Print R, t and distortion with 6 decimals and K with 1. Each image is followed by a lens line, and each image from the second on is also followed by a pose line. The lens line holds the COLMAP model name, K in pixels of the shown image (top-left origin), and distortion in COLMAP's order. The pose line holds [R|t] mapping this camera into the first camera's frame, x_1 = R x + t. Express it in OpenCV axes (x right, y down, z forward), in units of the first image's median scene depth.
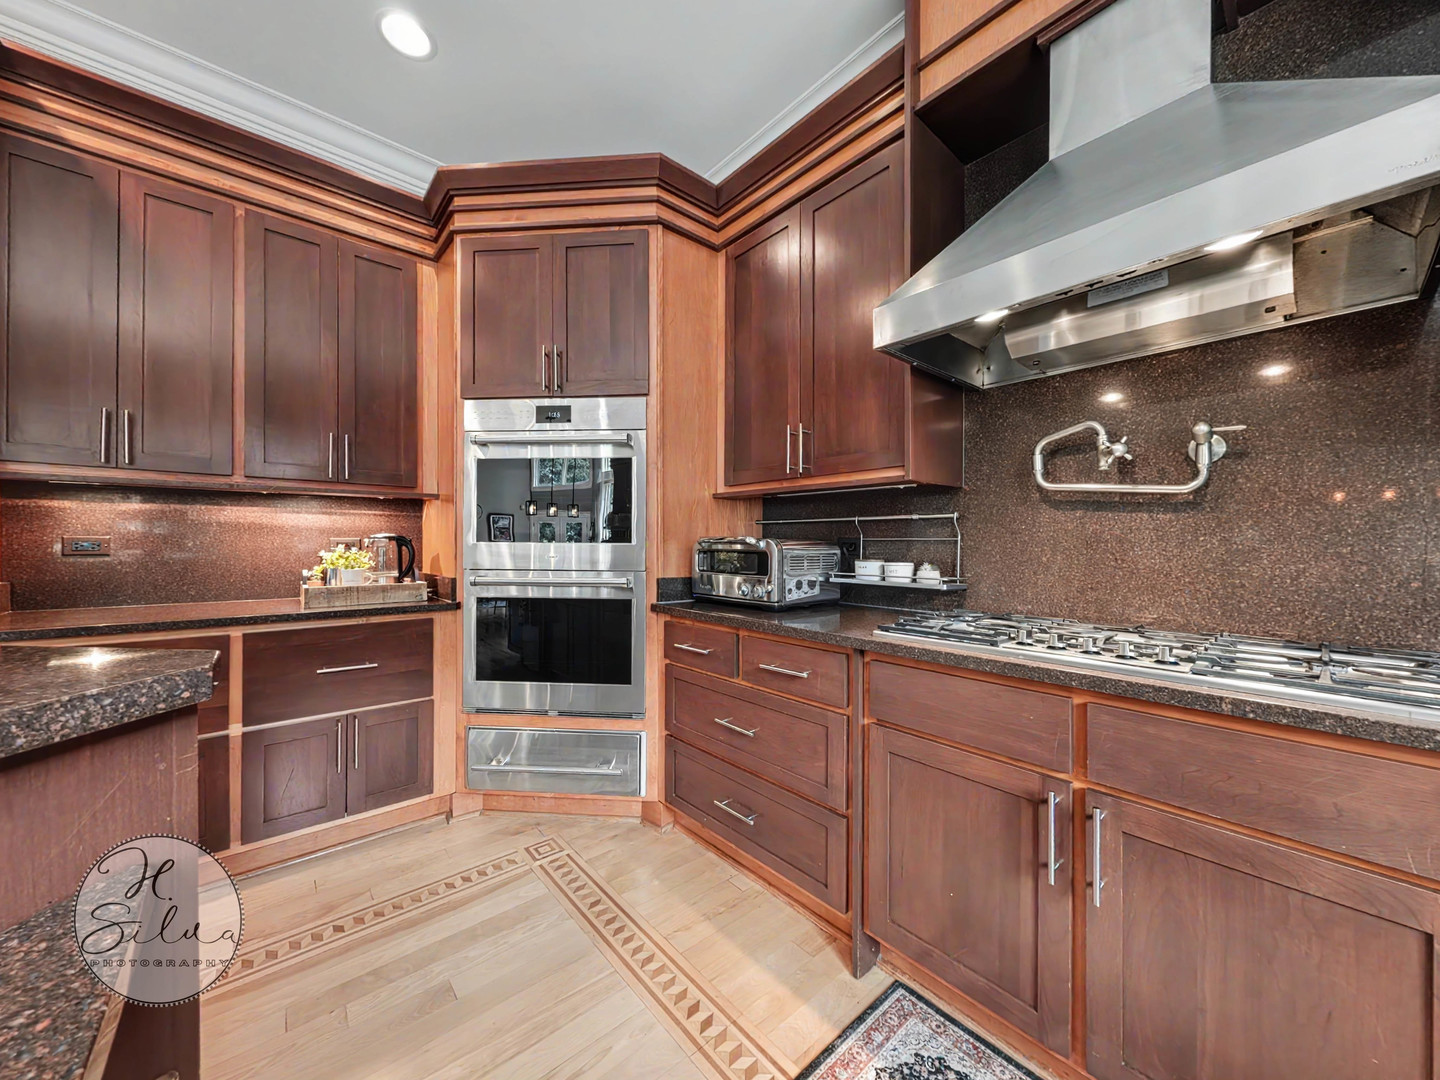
lens RADIAL K [[522.3, 0, 722.9], [0, 522.3, 544.6], [0, 0, 1]] dist [0.006425, -0.002577]
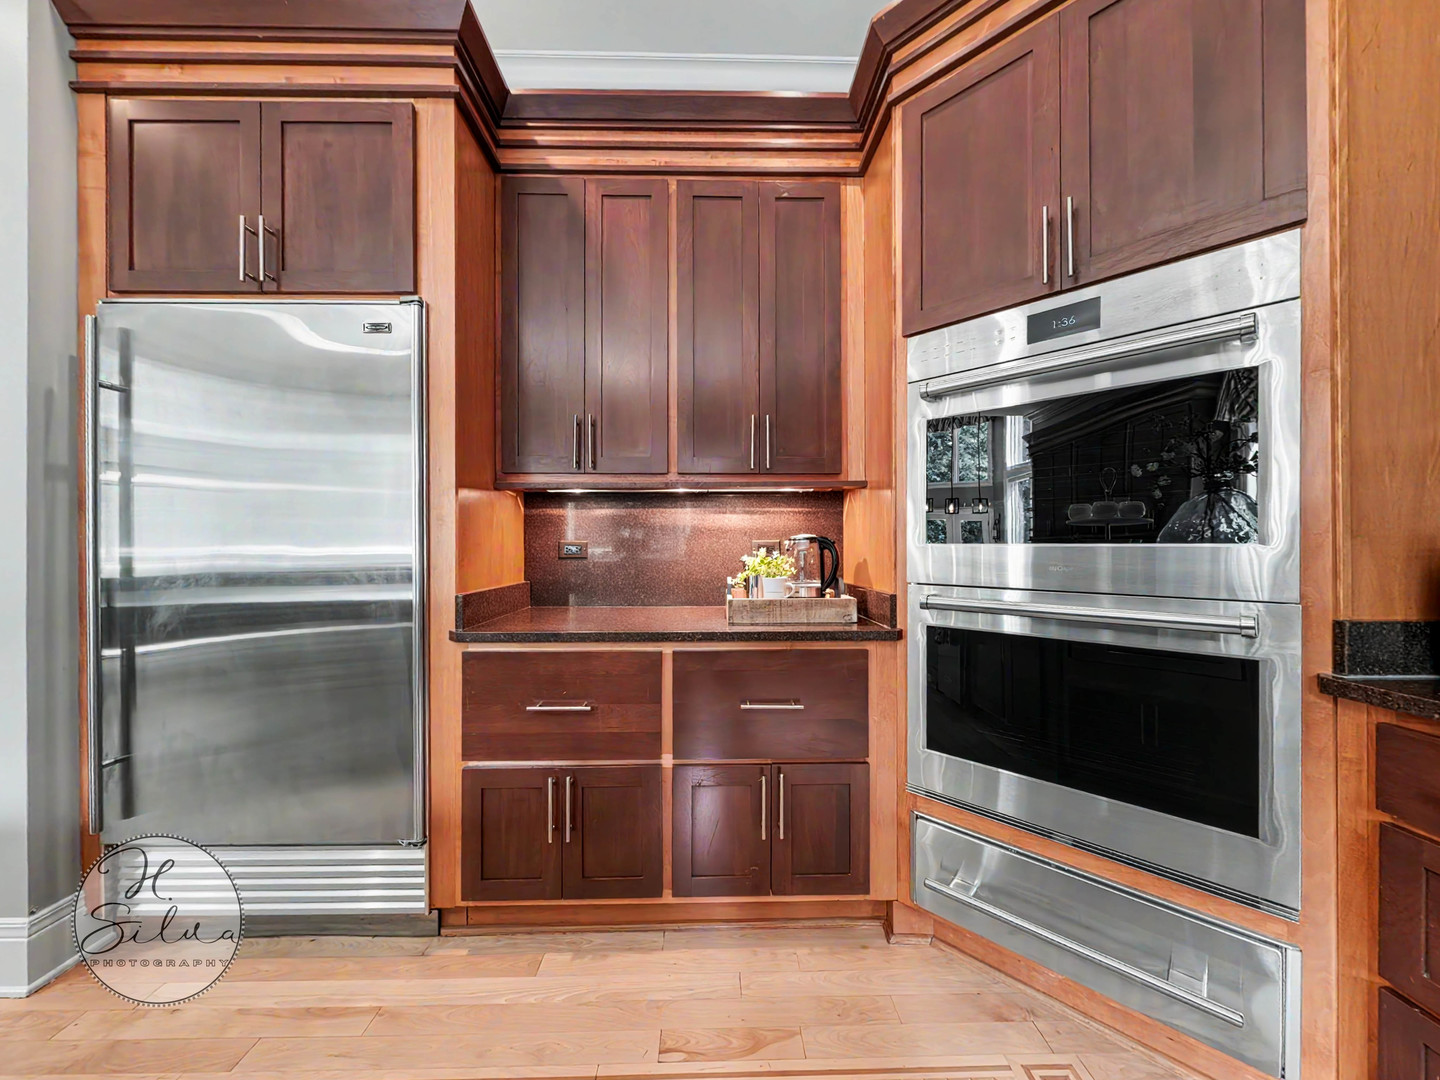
lens RADIAL K [[522.3, 0, 722.9], [0, 522.3, 544.6], [0, 0, 1]] dist [0.006425, -0.002577]
pose [[0.770377, -0.005920, -0.637561, -0.243237], [0.003772, 0.999982, -0.004728, -0.001220], [0.637577, 0.001237, 0.770386, 0.312844]]
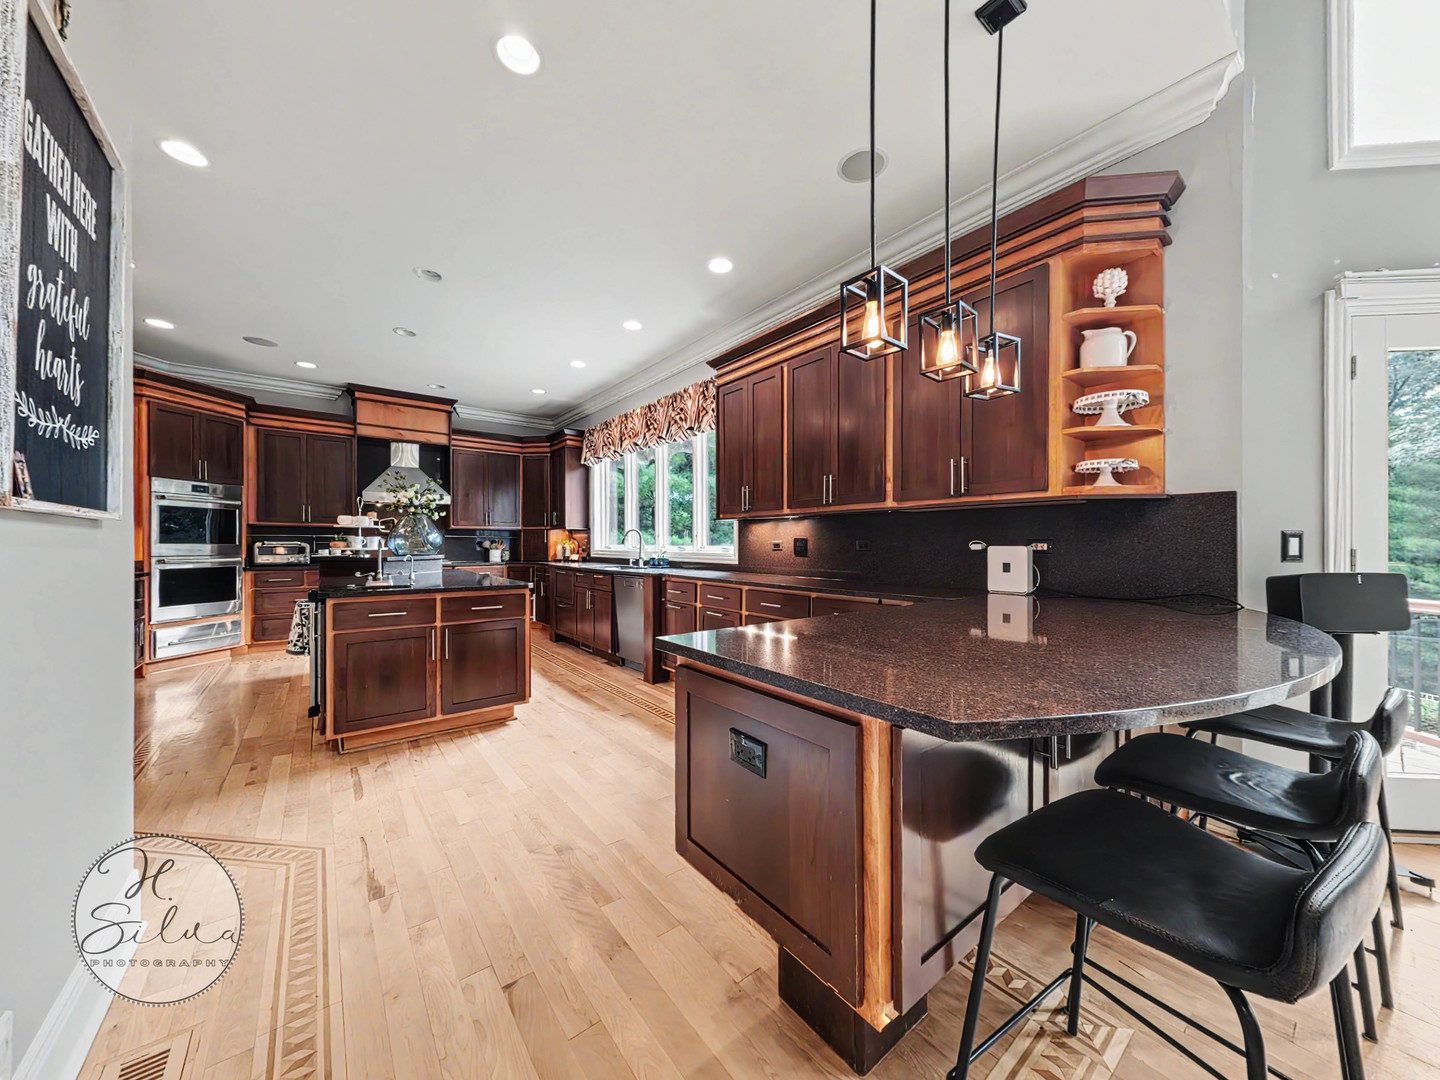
lens RADIAL K [[522.3, 0, 722.9], [0, 522.3, 544.6], [0, 0, 1]] dist [0.006425, -0.002577]
pose [[0.060856, -0.003862, 0.998139, -2.505463], [0.001551, 0.999992, 0.003774, -0.004641], [-0.998145, 0.001319, 0.060862, -1.468665]]
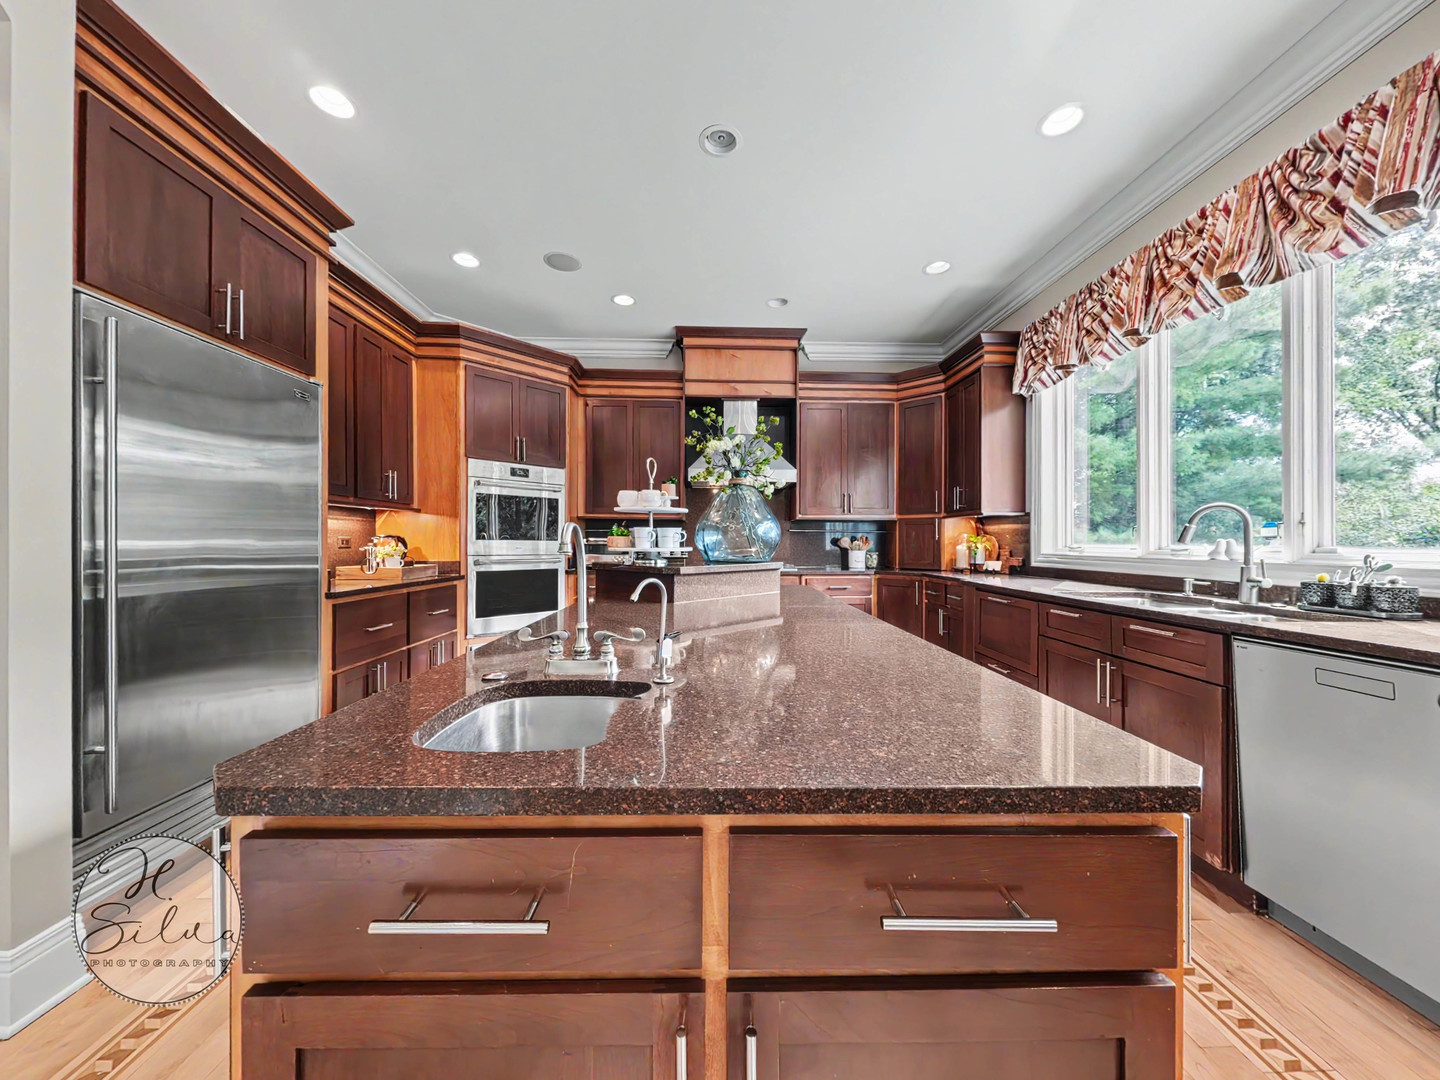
lens RADIAL K [[522.3, 0, 722.9], [0, 522.3, 544.6], [0, 0, 1]] dist [0.006425, -0.002577]
pose [[0.631543, -0.005809, 0.775319, -1.318343], [0.000106, 0.999973, 0.007406, -0.002478], [-0.775341, -0.004595, 0.631526, -0.763955]]
